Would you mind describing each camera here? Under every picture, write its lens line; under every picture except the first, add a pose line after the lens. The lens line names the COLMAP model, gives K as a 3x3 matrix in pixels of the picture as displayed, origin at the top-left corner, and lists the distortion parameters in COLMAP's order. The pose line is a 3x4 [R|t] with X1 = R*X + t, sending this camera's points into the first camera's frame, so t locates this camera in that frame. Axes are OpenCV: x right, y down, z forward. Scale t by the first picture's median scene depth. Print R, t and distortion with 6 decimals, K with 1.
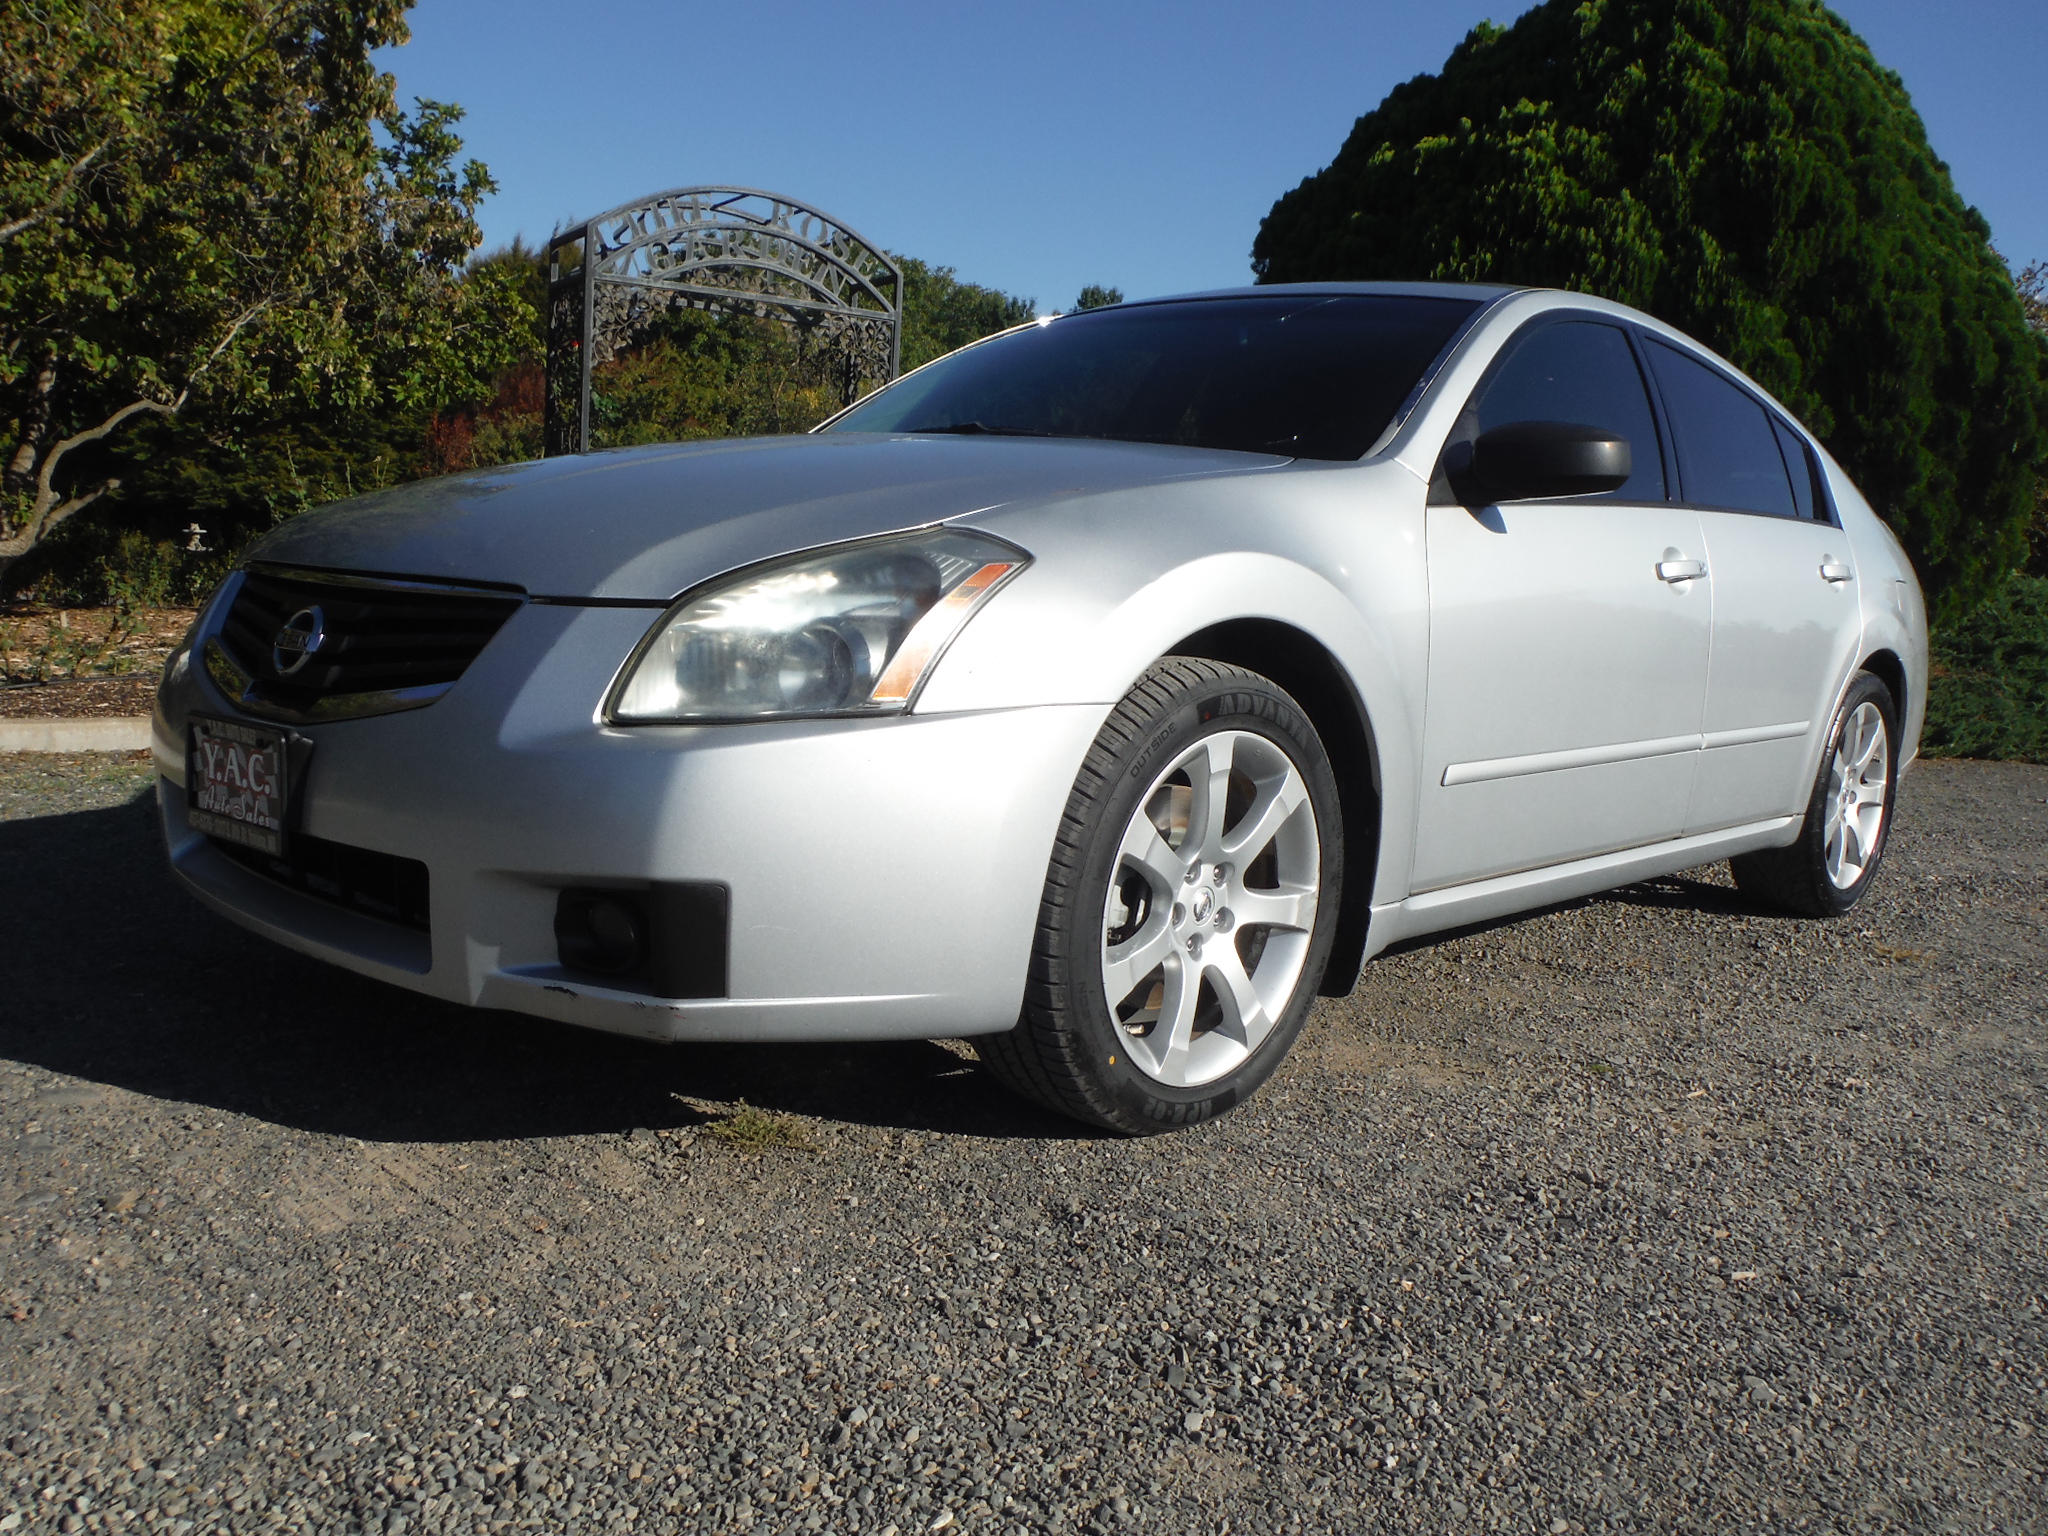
lens RADIAL K [[1741.4, 0, 1039.7], [0, 1741.4, 709.3], [0, 0, 1]] dist [-0.080887, 0.042183]
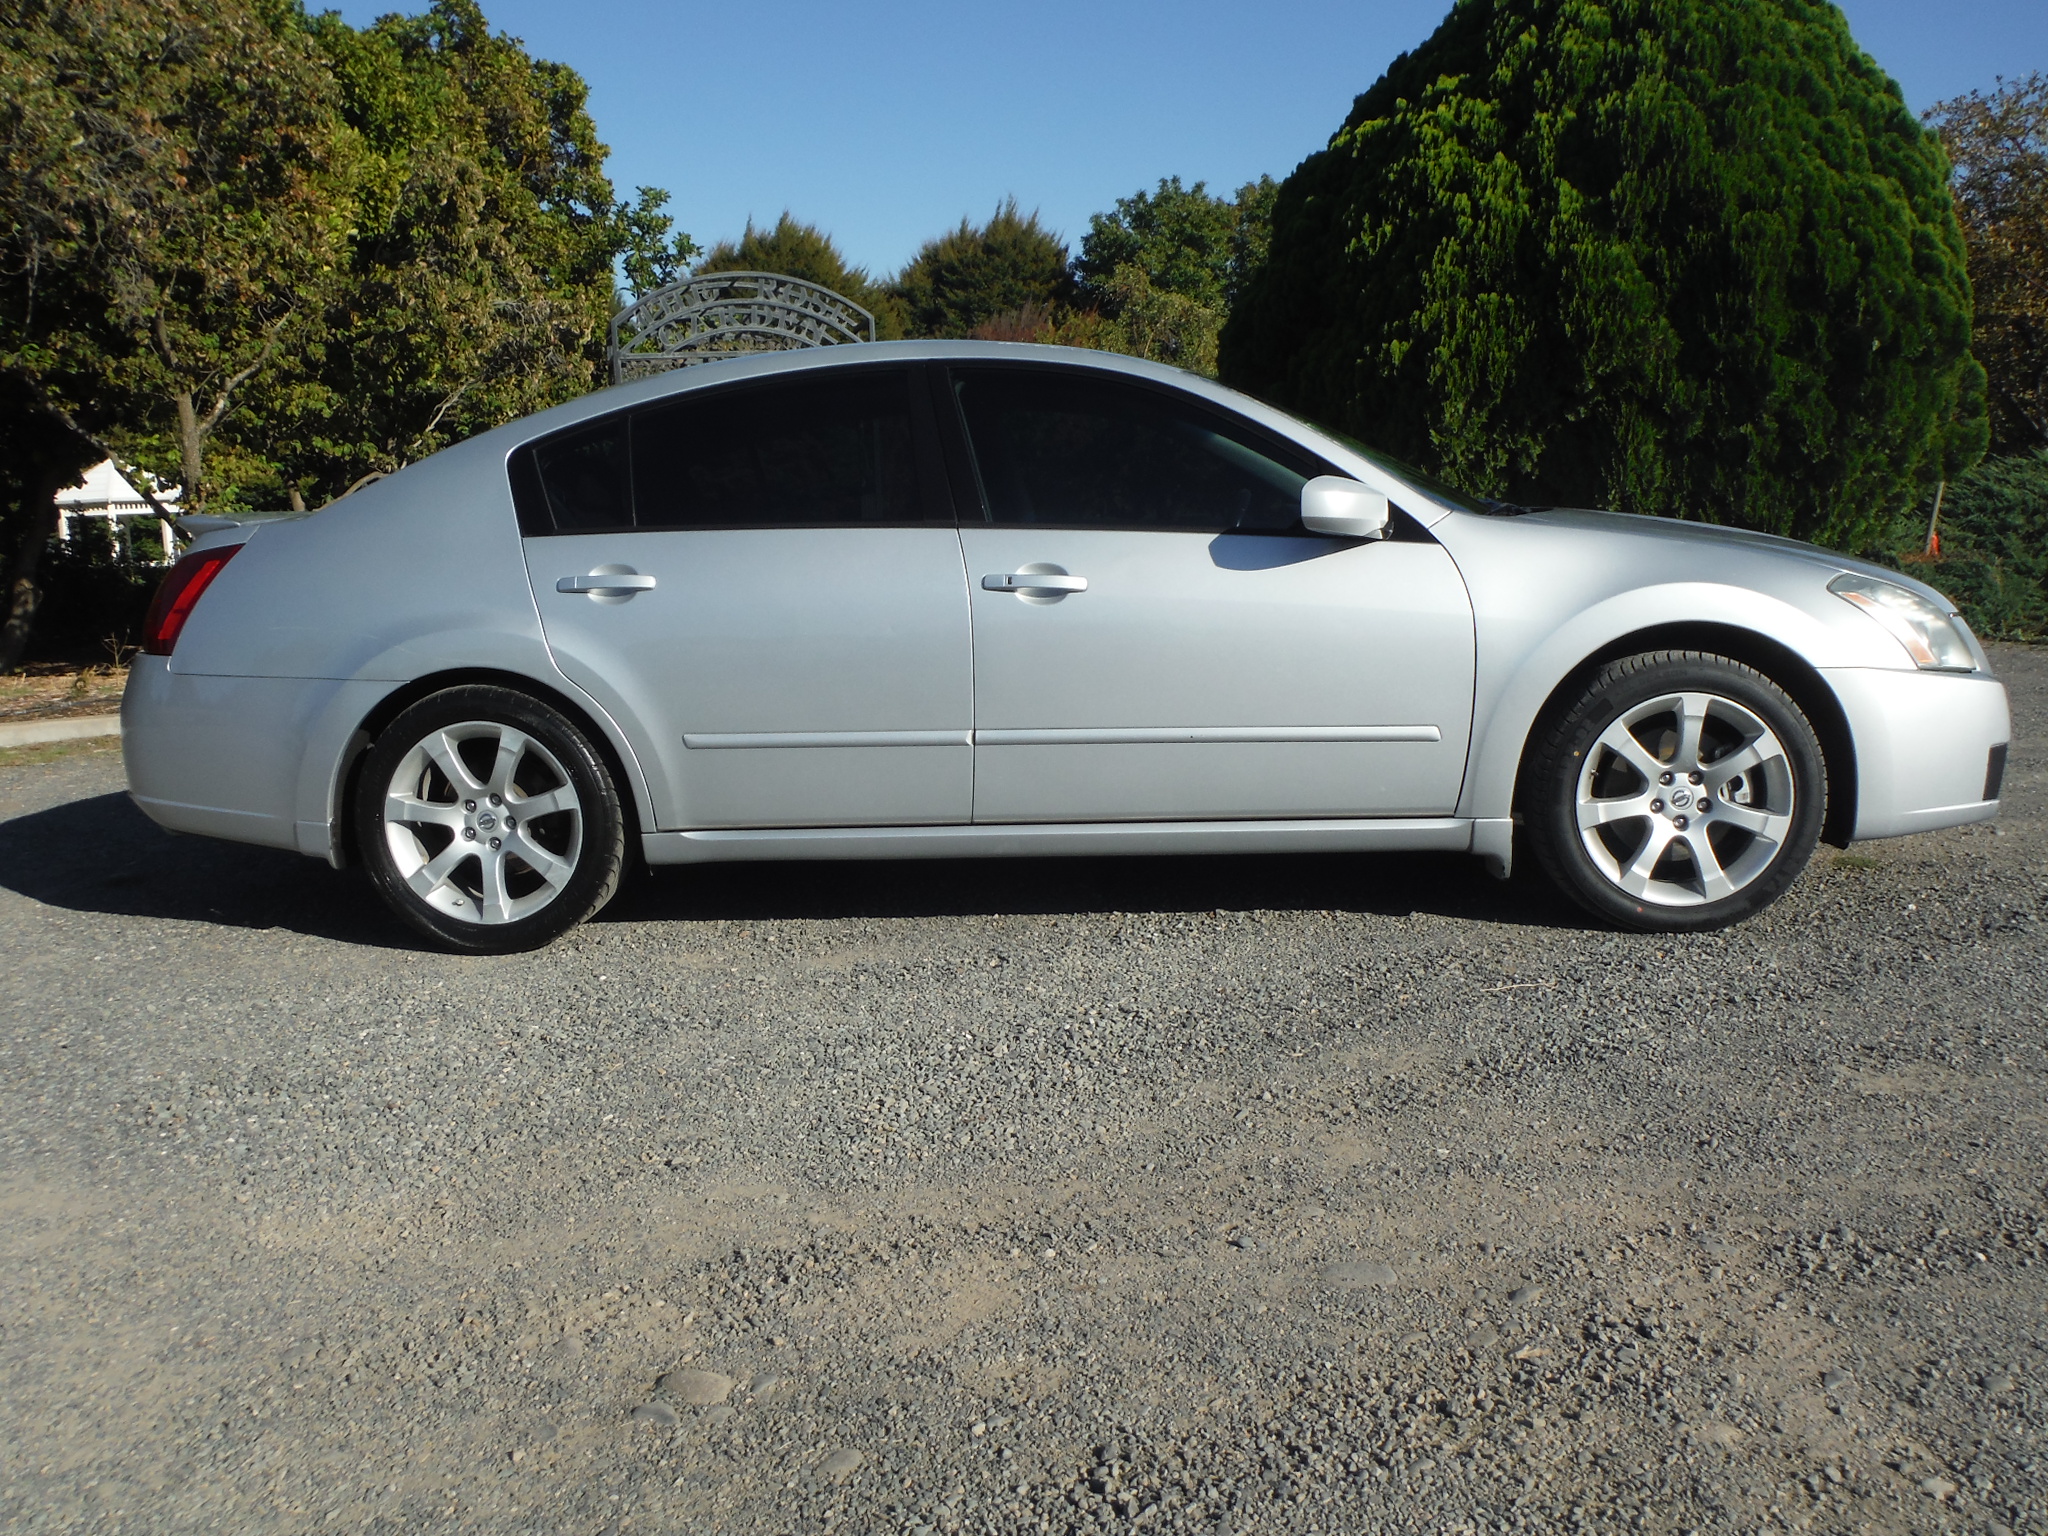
lens RADIAL K [[1741.4, 0, 1069.7], [0, 1741.4, 729.5], [0, 0, 1]] dist [-0.080887, 0.042183]
pose [[0.958163, -0.057098, -0.280470, 0.369834], [0.070689, 0.996752, 0.038576, 0.009052], [0.277356, -0.056788, 0.959087, -0.177716]]
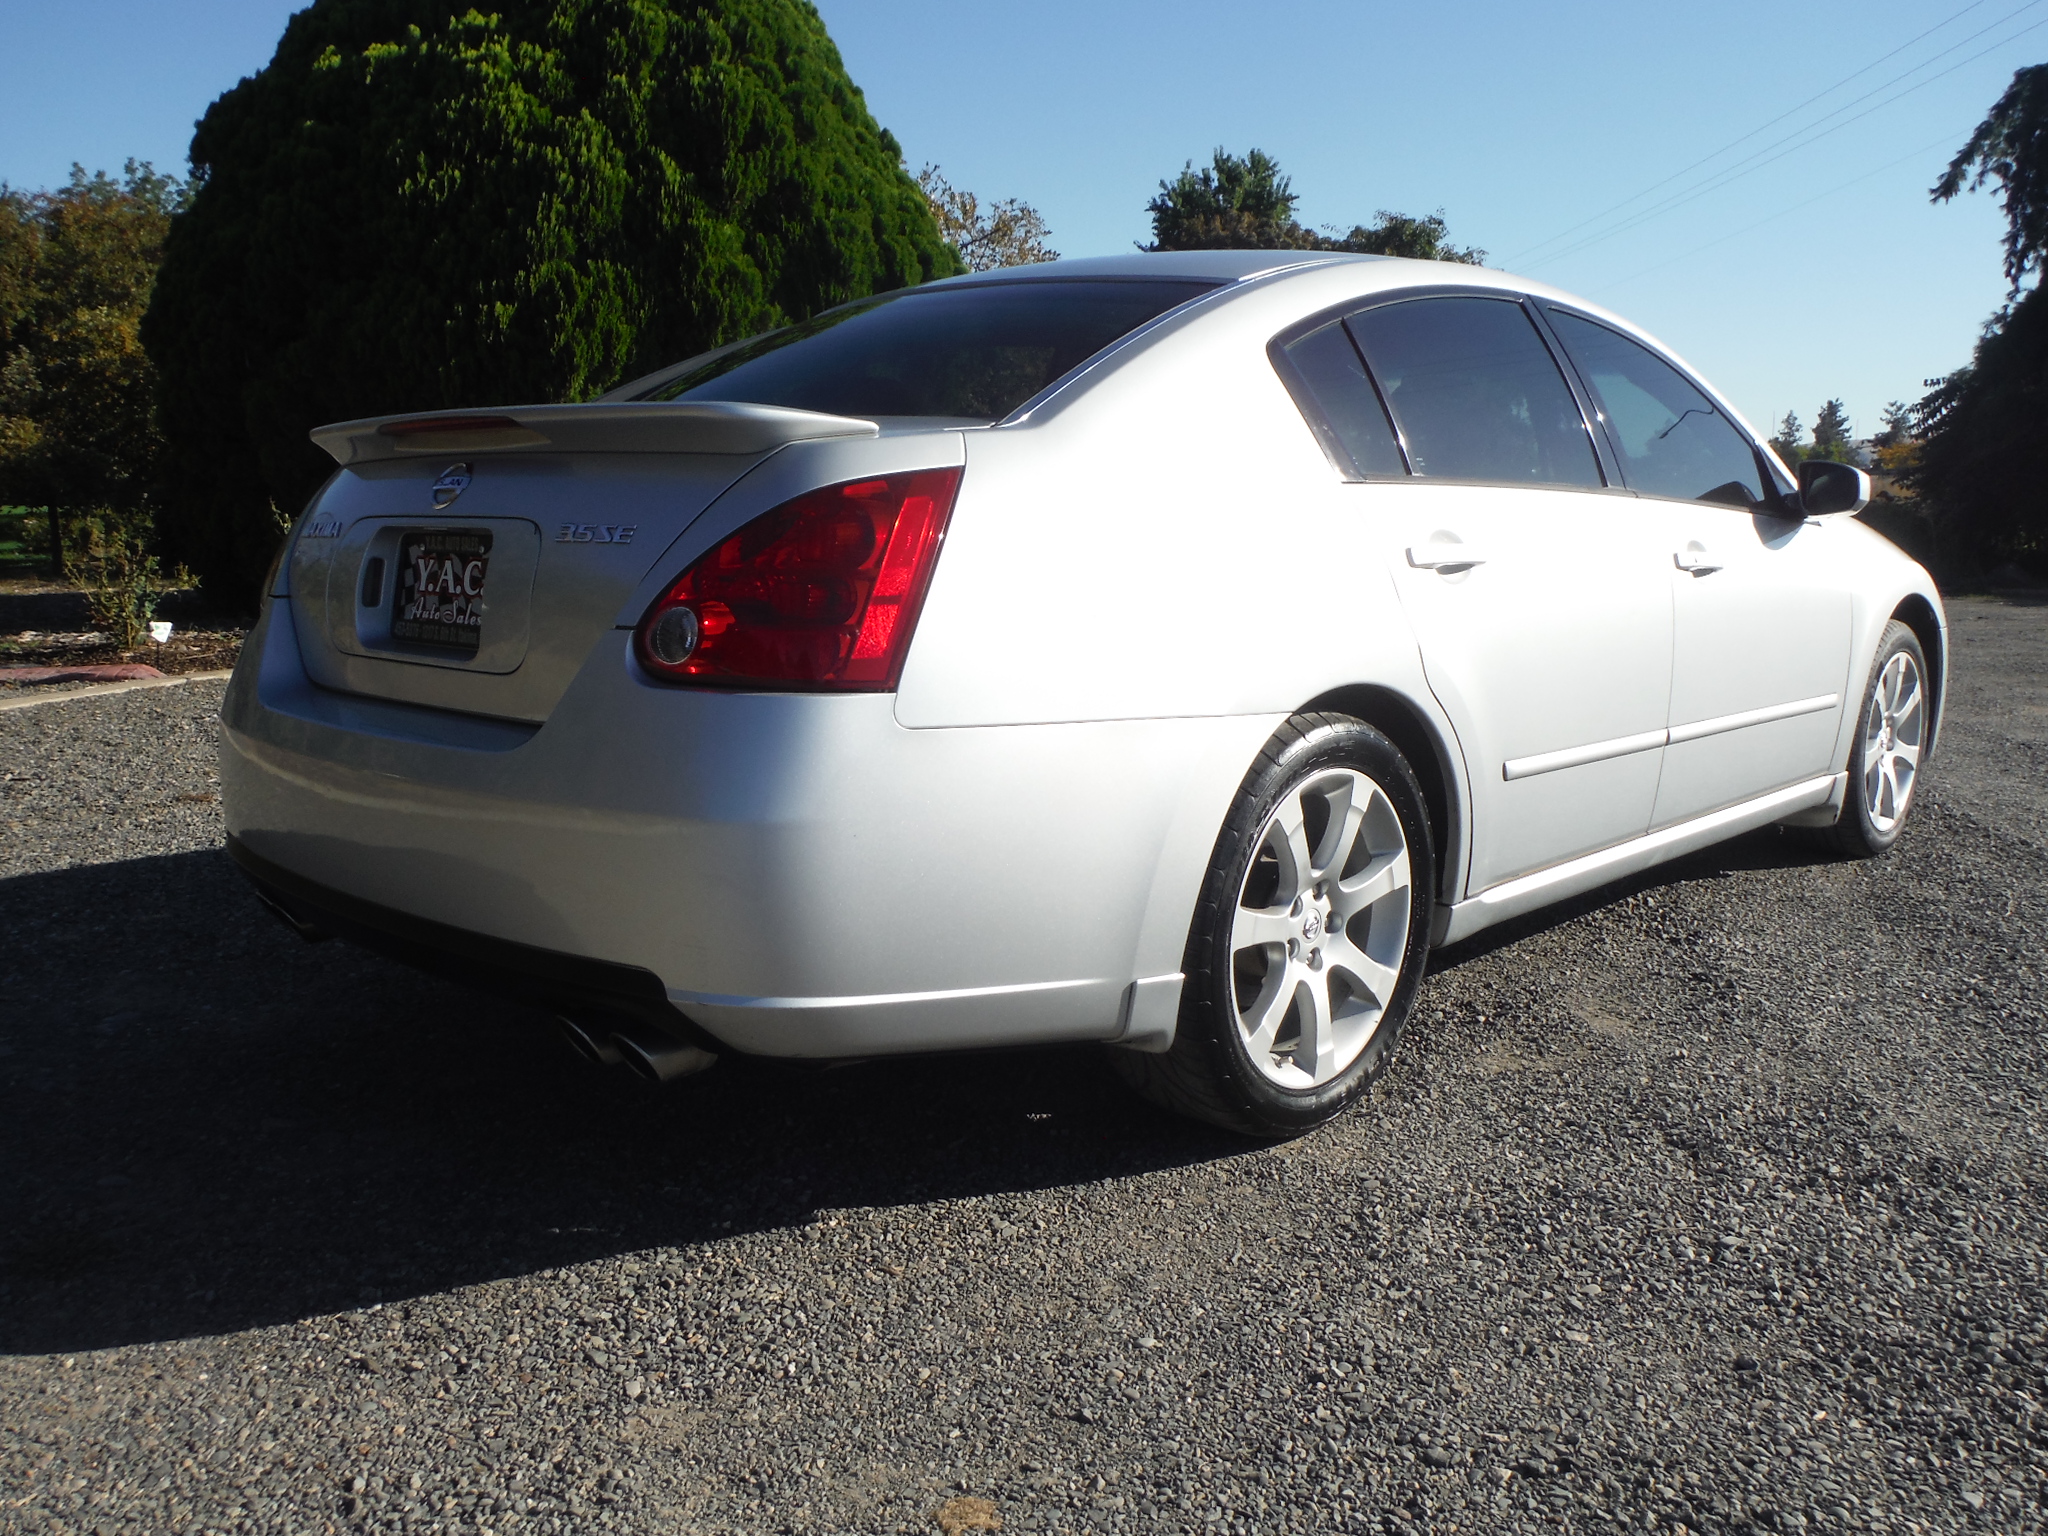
lens RADIAL K [[1741.4, 0, 1045.0], [0, 1741.4, 709.7], [0, 0, 1]] dist [-0.080887, 0.042183]
pose [[0.828229, -0.139200, 0.542826, -0.040711], [0.098664, 0.989748, 0.103269, -0.025079], [-0.551637, -0.031973, 0.833472, -0.025569]]
